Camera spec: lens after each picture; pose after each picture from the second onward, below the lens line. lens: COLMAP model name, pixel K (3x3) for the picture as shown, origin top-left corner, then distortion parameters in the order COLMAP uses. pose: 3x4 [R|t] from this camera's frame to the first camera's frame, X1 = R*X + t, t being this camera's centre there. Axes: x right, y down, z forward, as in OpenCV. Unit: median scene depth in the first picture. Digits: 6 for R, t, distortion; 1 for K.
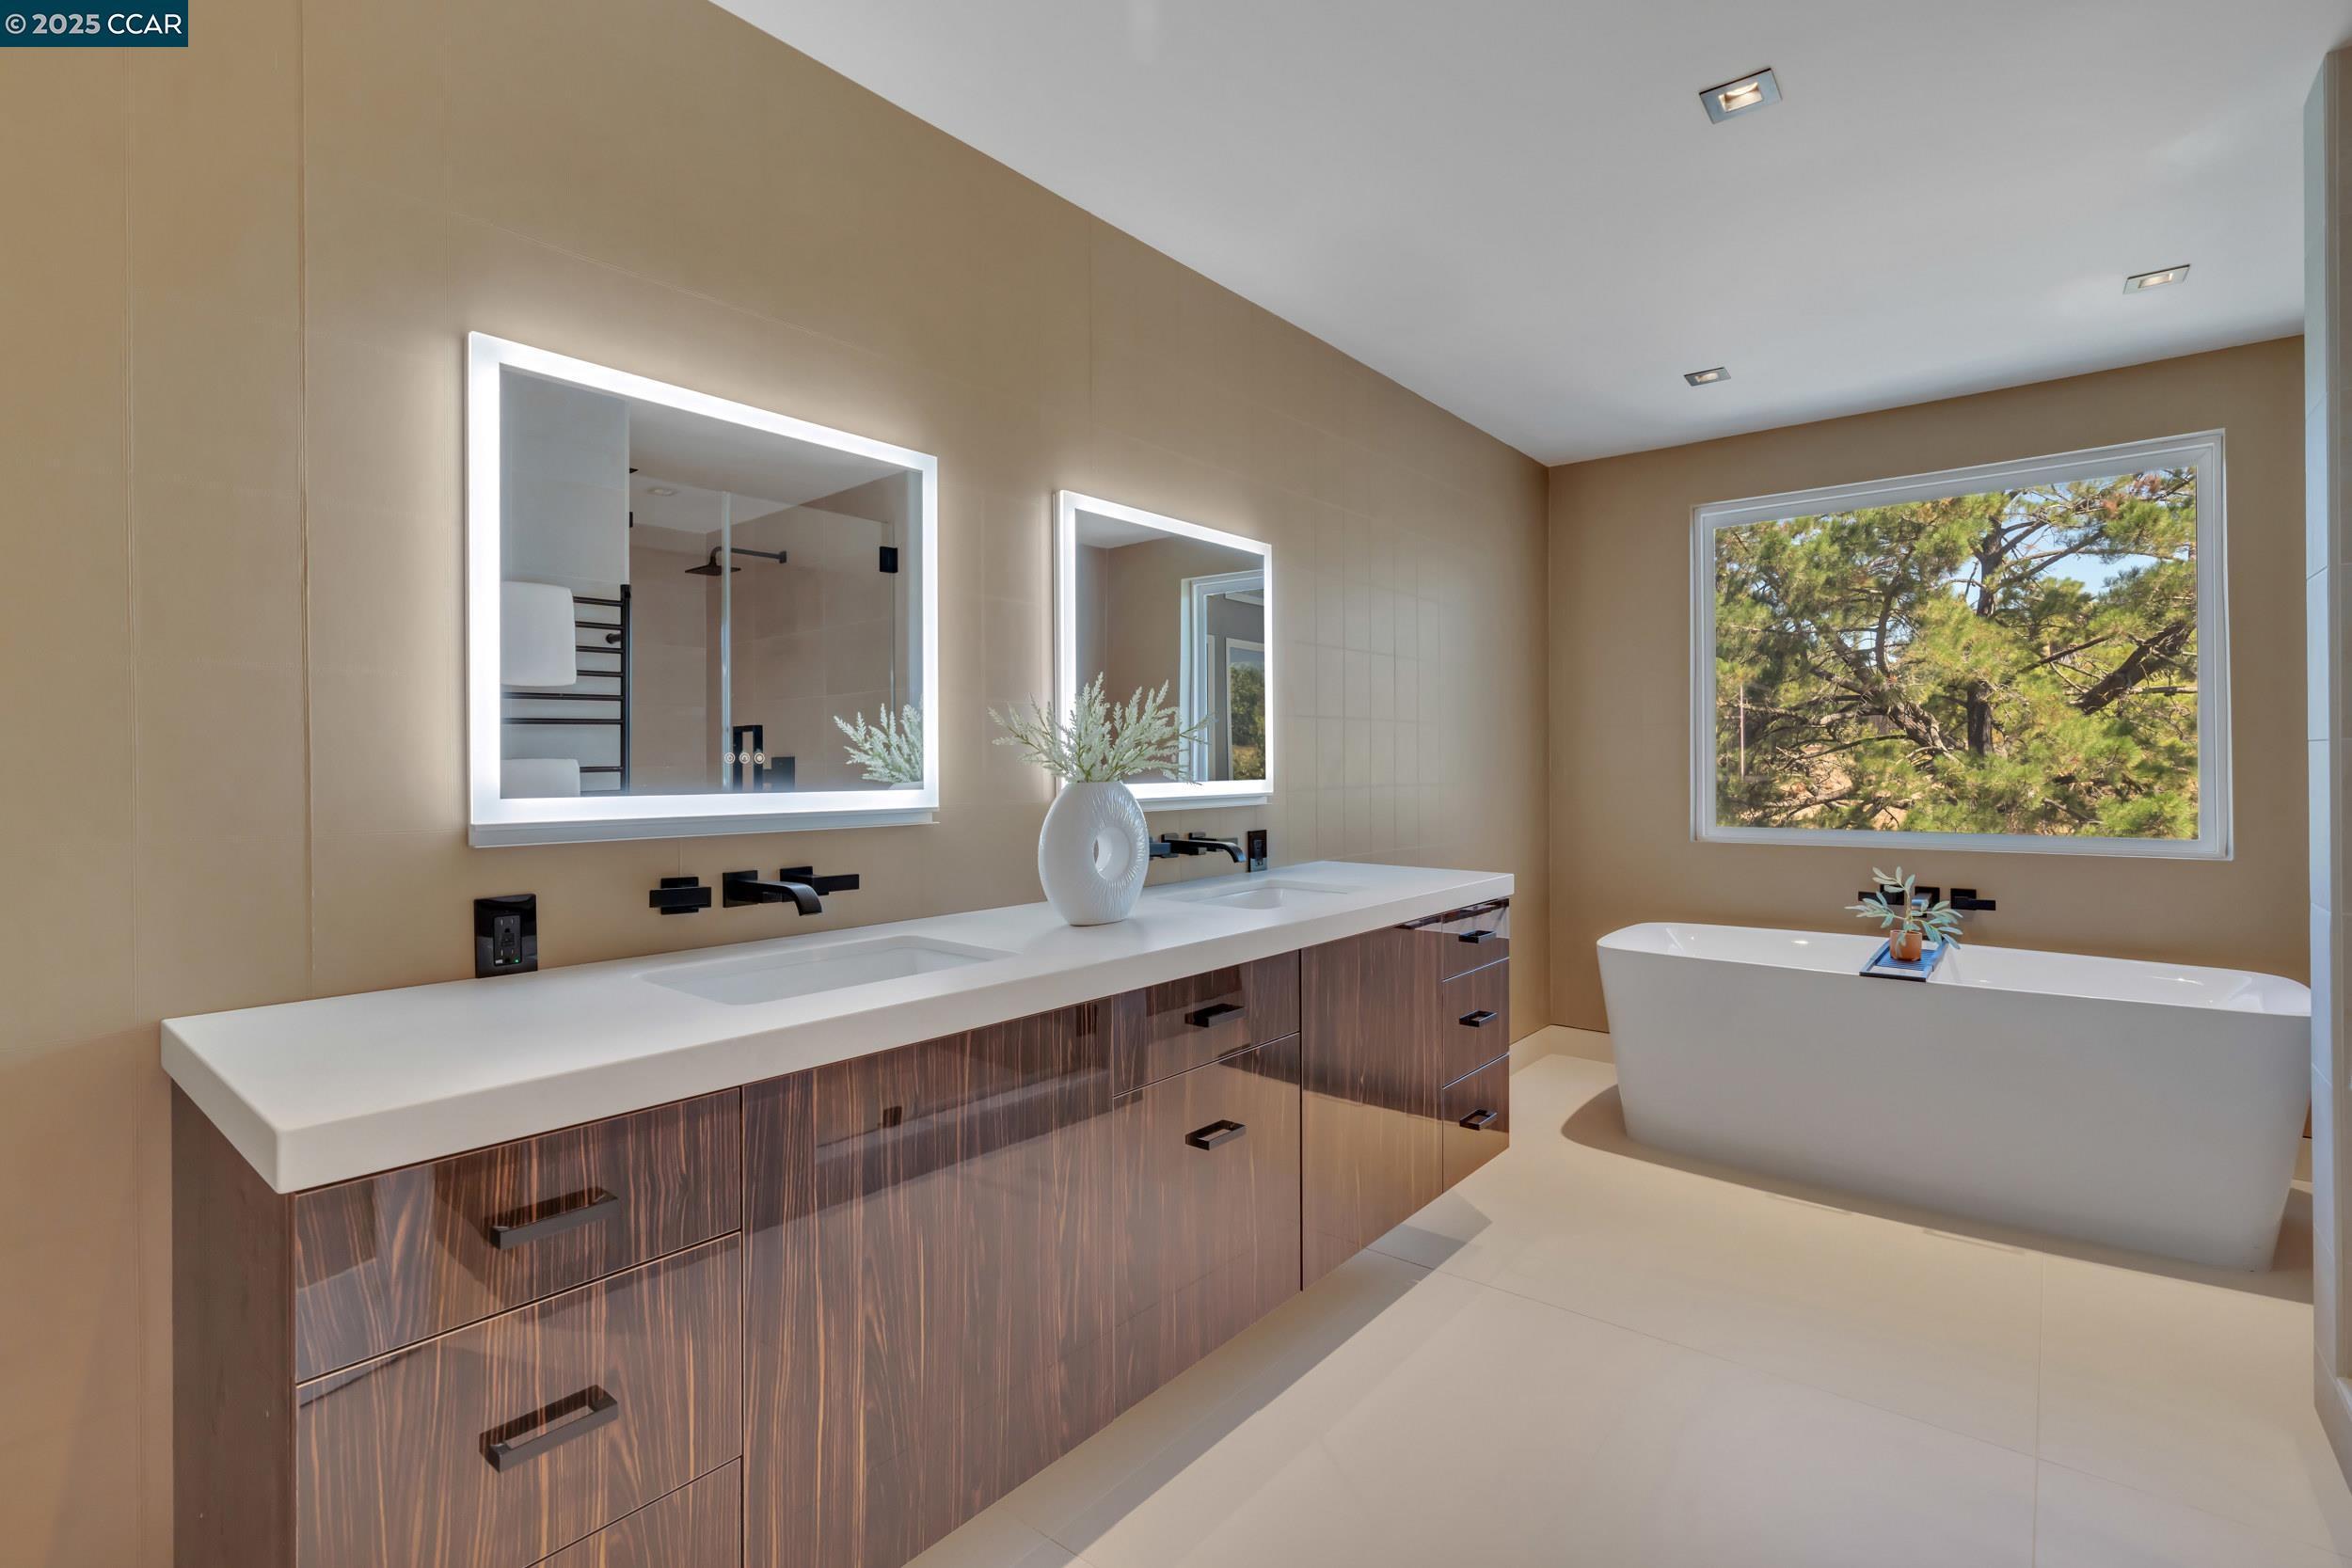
lens RADIAL K [[1074.2, 0, 1169.7], [0, 1074.2, 771.9], [0, 0, 1]] dist [-0.003662, -0.000136]
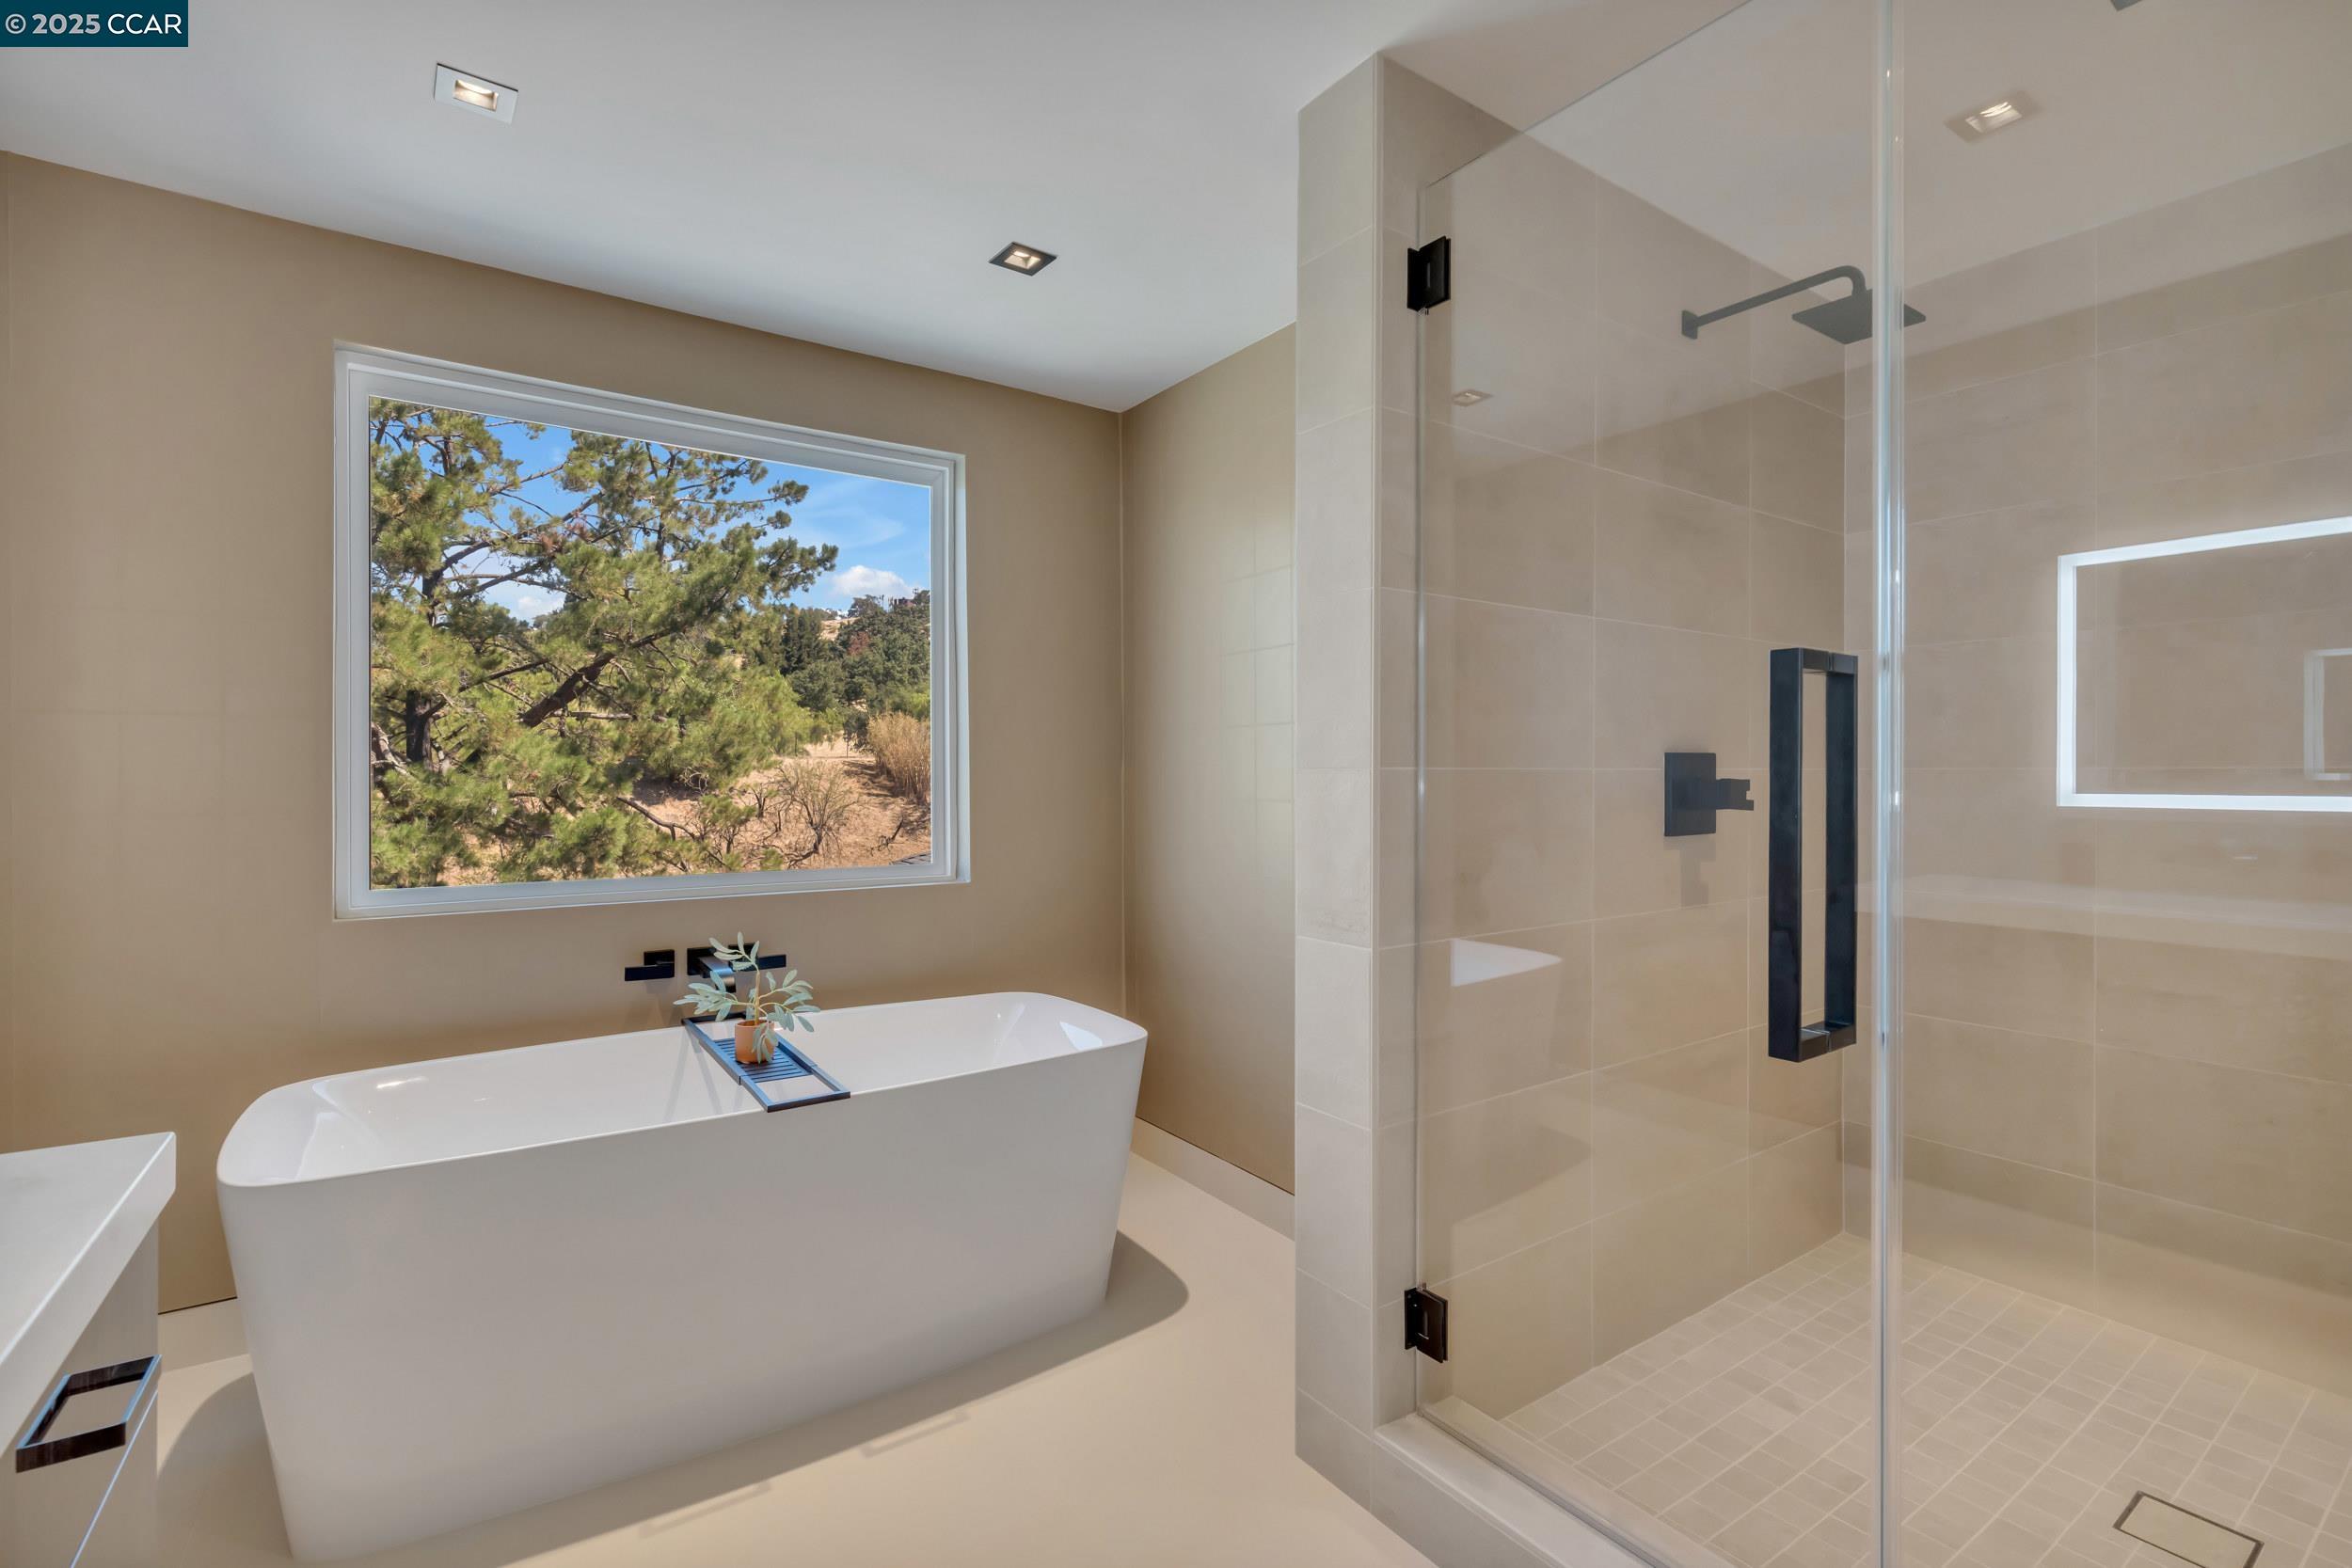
lens RADIAL K [[1074.2, 0, 1167.2], [0, 1074.2, 769.2], [0, 0, 1]] dist [-0.003662, -0.000136]
pose [[0.275224, 0.016481, 0.961239, 0.013920], [0.000241, 0.999852, -0.017212, -0.000357], [-0.961380, 0.004969, 0.275179, 0.103437]]
